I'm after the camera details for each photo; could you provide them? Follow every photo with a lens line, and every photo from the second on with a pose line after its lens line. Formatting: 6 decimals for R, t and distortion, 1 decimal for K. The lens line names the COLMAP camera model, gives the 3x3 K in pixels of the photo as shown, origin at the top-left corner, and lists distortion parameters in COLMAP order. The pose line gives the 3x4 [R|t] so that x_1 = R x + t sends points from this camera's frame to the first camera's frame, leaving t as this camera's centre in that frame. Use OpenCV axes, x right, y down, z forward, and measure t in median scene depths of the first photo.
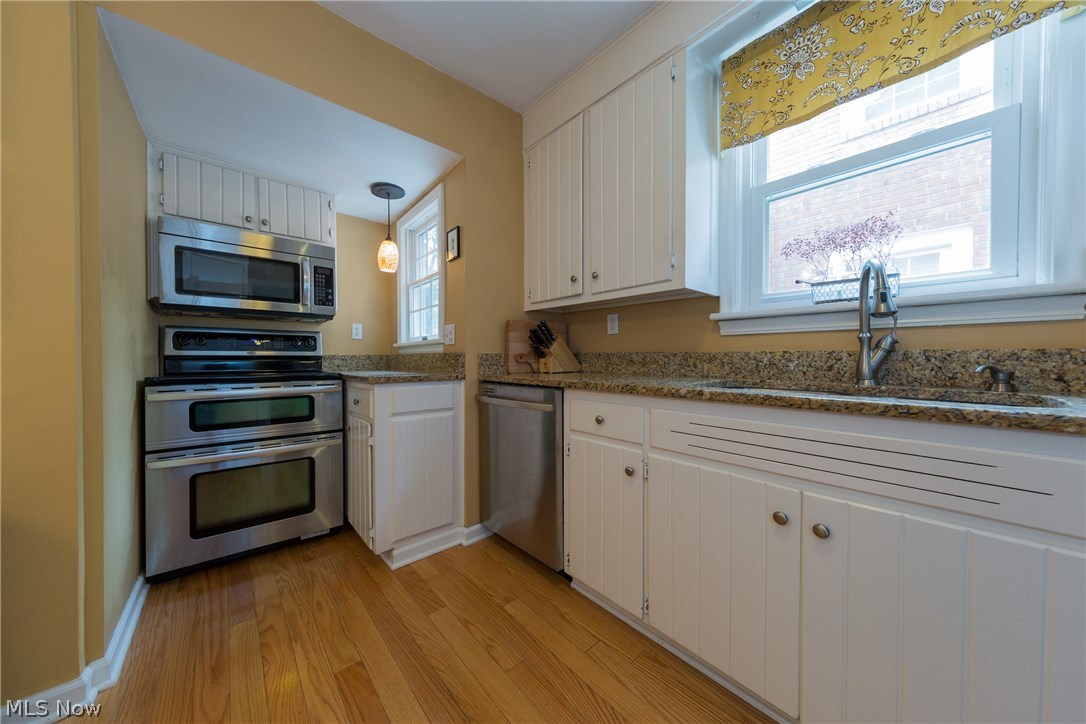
lens RADIAL K [[365.4, 0, 543.0], [0, 365.4, 362.0], [0, 0, 1]] dist [0.000756, 0.000046]
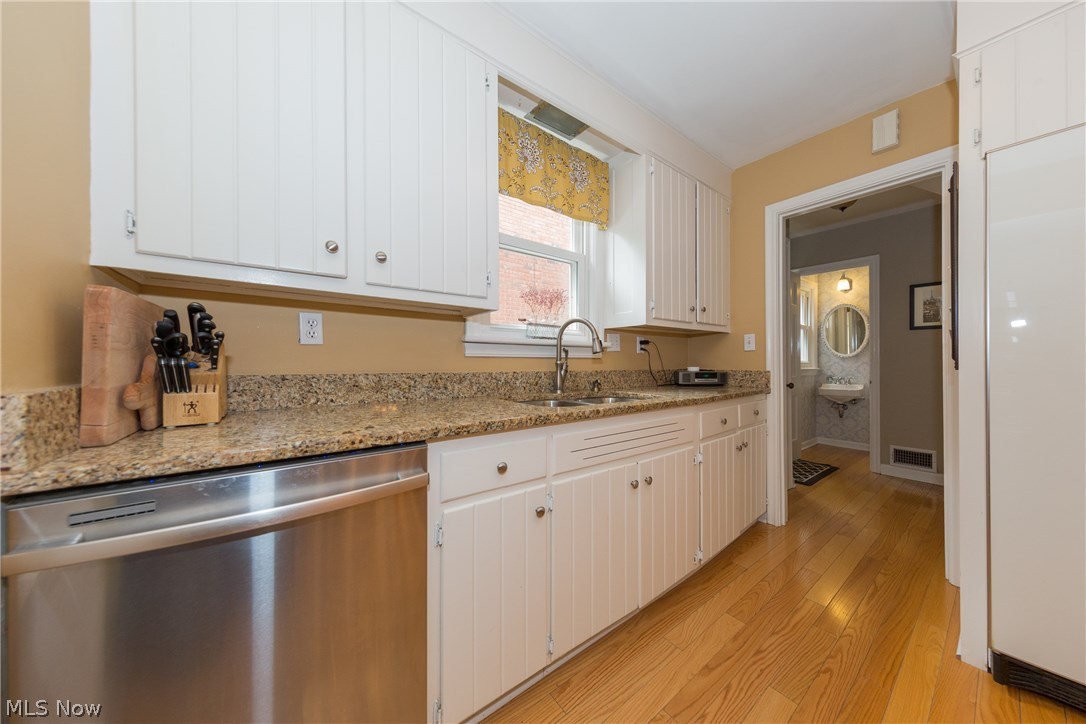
lens RADIAL K [[348.0, 0, 543.0], [0, 348.0, 362.0], [0, 0, 1]] dist [0.000153, 0.000032]
pose [[0.072181, 0.005363, 0.997377, -0.545016], [0.012873, 0.999897, -0.006309, -0.055350], [-0.997308, 0.013295, 0.072104, 0.821679]]
